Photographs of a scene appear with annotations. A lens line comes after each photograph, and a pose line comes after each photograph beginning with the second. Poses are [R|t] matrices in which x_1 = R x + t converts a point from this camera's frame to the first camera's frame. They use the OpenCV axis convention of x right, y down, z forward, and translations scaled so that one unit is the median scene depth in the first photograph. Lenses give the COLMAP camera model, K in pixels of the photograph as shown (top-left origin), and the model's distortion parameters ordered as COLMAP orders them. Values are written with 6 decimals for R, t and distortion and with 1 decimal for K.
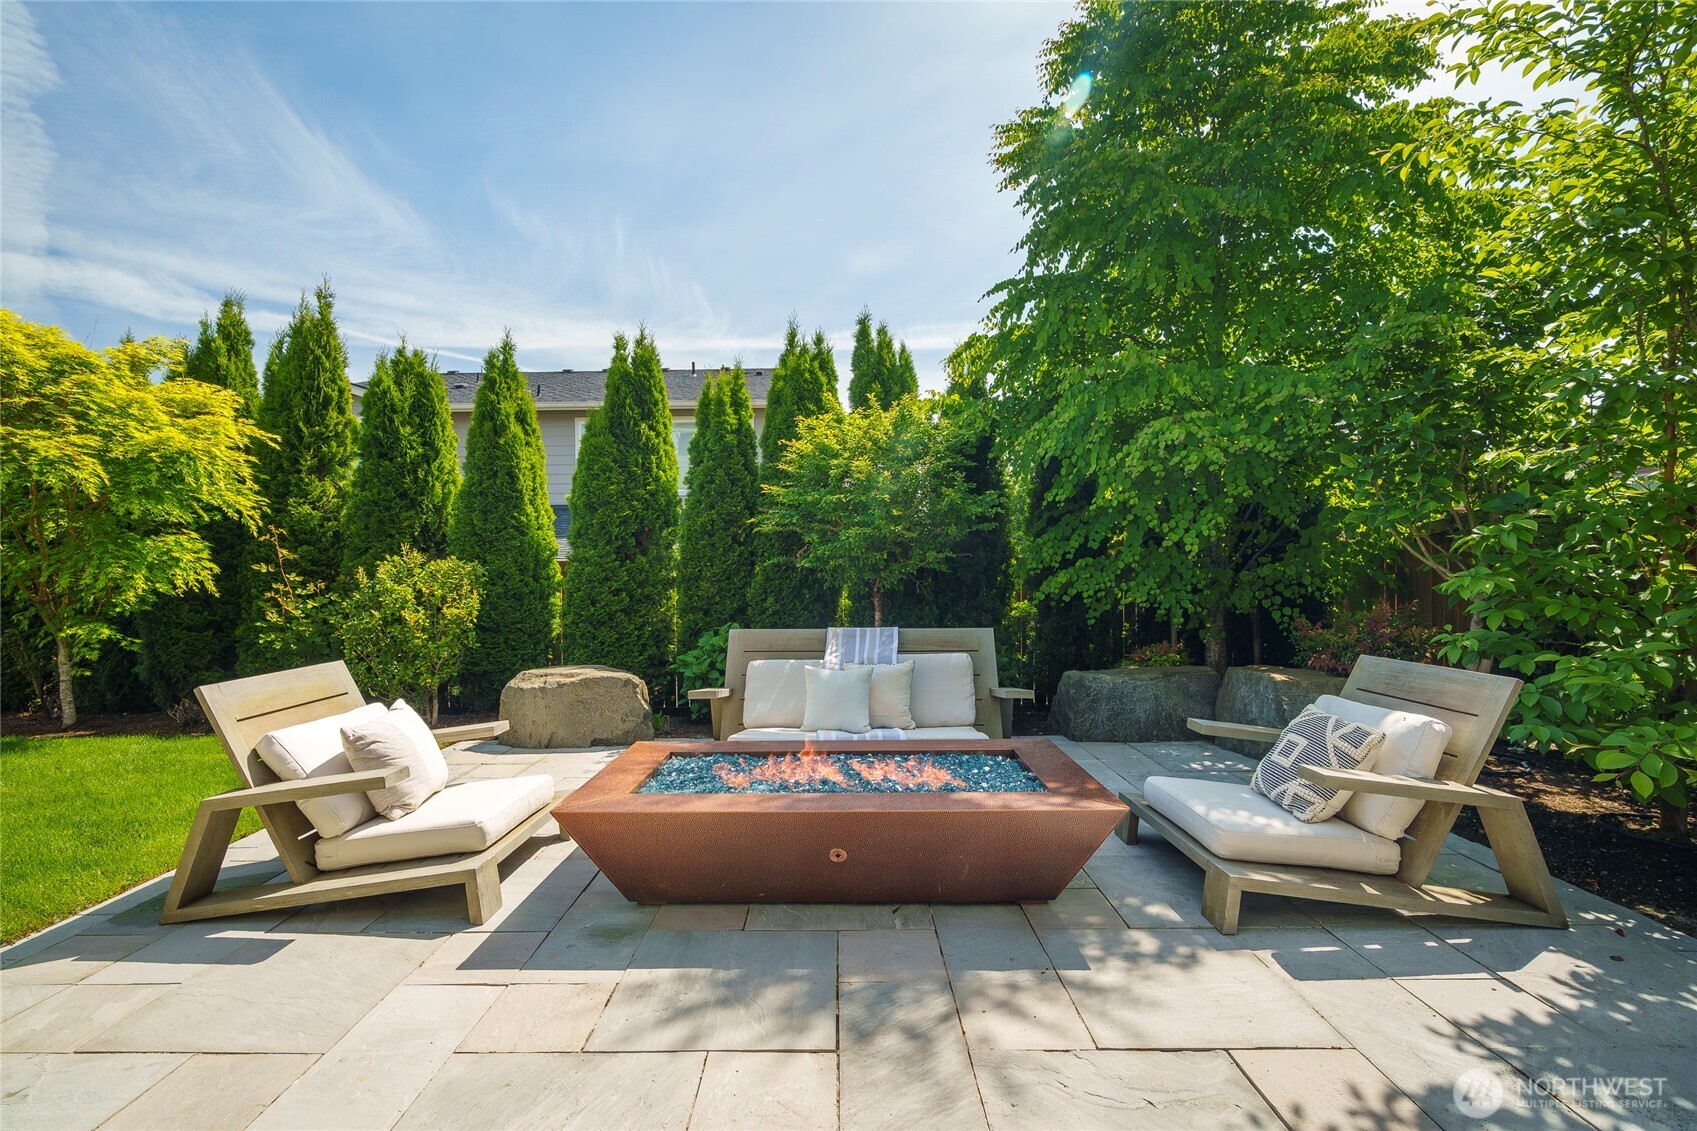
lens RADIAL K [[777.9, 0, 848.5], [0, 777.9, 565.5], [0, 0, 1]] dist [0.001650, 0.000292]
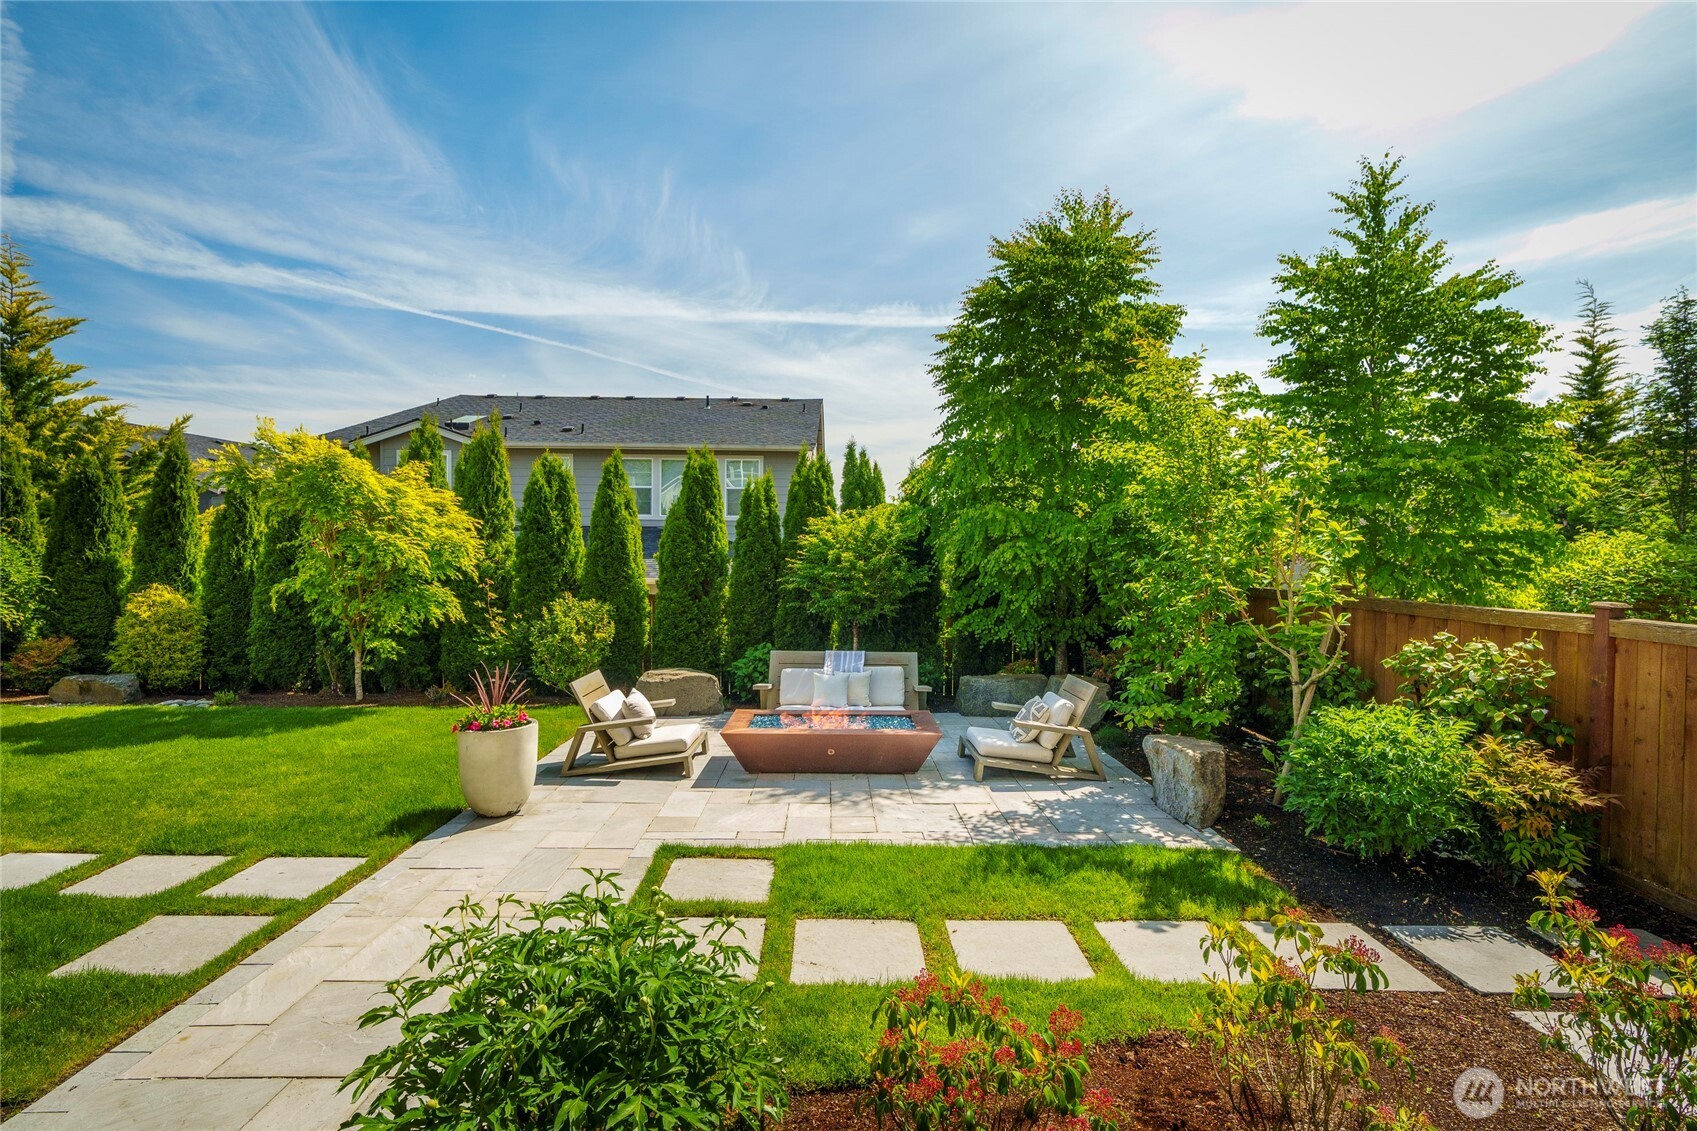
lens RADIAL K [[777.9, 0, 848.5], [0, 777.9, 565.5], [0, 0, 1]] dist [0.001650, 0.000292]
pose [[0.999877, 0.014097, 0.006924, 0.009239], [-0.014175, 0.999836, 0.011262, -0.118659], [-0.006764, -0.011359, 0.999913, -0.684019]]
